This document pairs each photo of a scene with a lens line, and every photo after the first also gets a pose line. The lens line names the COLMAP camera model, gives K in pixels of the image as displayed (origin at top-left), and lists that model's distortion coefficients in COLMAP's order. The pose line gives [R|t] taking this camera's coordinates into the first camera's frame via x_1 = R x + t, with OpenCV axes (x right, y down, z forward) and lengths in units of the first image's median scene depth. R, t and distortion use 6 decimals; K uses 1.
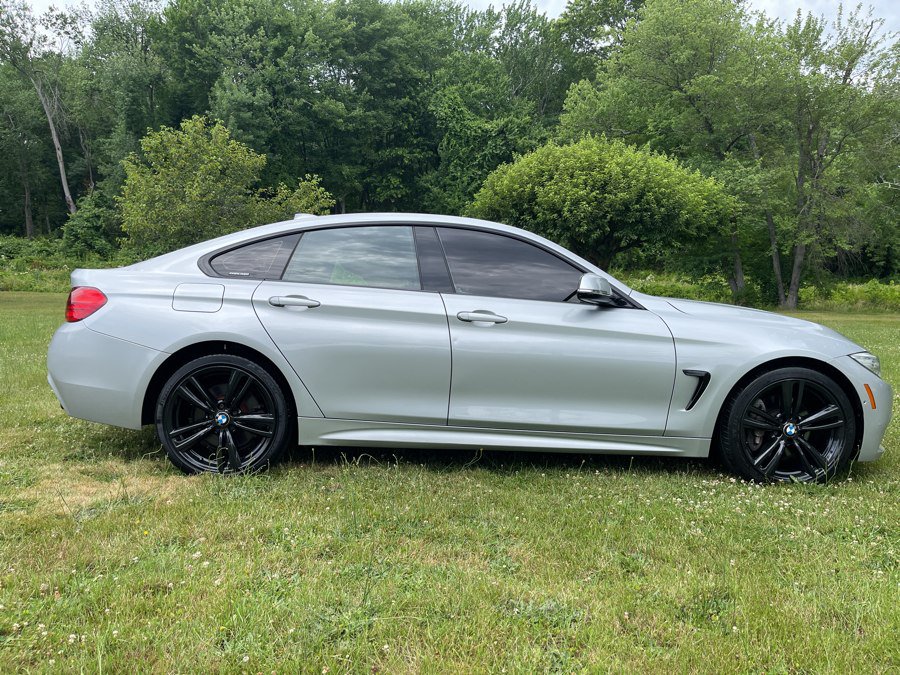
lens RADIAL K [[673.6, 0, 452.0], [0, 673.6, 339.6], [0, 0, 1]] dist [0.068757, -0.097517]
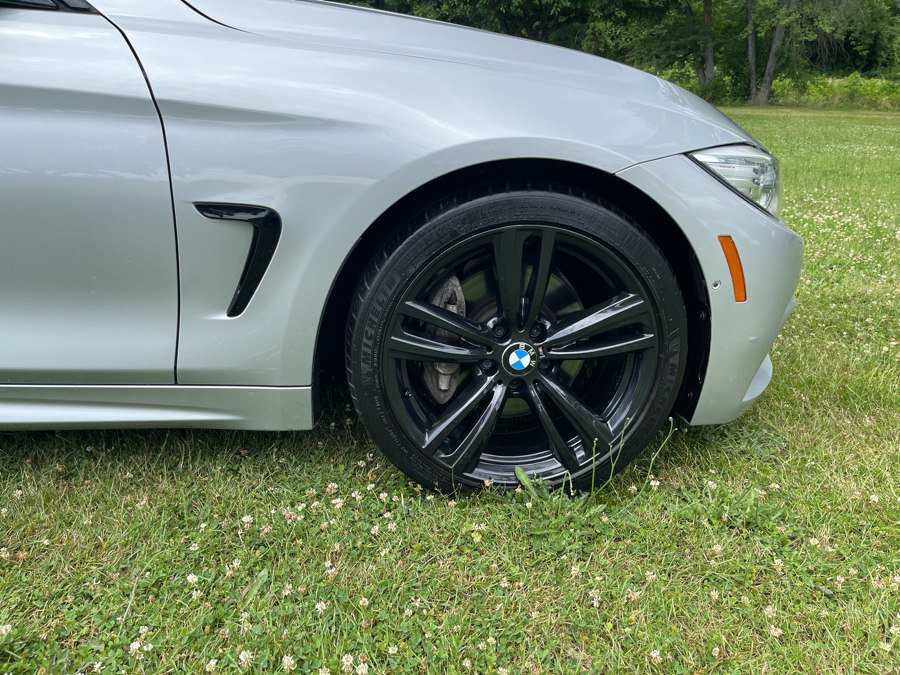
lens RADIAL K [[684.8, 0, 450.0], [0, 684.8, 337.5], [0, 0, 1]] dist [0.088186, -0.142941]
pose [[0.998821, -0.018301, 0.044952, 0.439507], [0.005522, 0.963018, 0.269379, 0.017139], [-0.048220, -0.268814, 0.961984, 0.632130]]
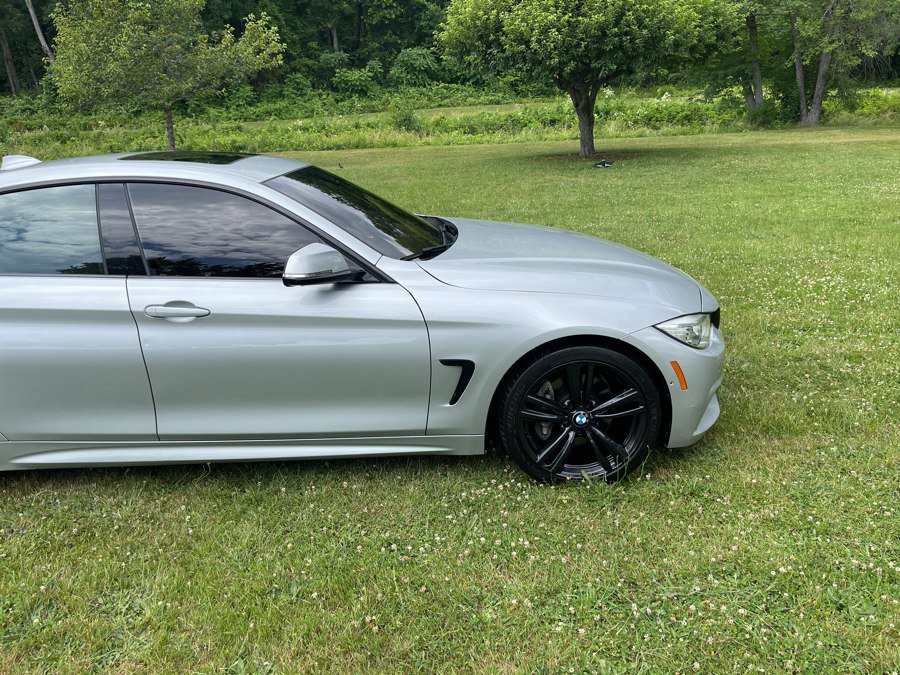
lens RADIAL K [[675.3, 0, 455.4], [0, 675.3, 341.2], [0, 0, 1]] dist [0.073095, -0.104995]
pose [[0.997627, -0.056101, -0.039920, 0.383043], [0.064110, 0.968320, 0.241343, -0.163845], [0.025116, -0.243330, 0.969618, 0.227990]]
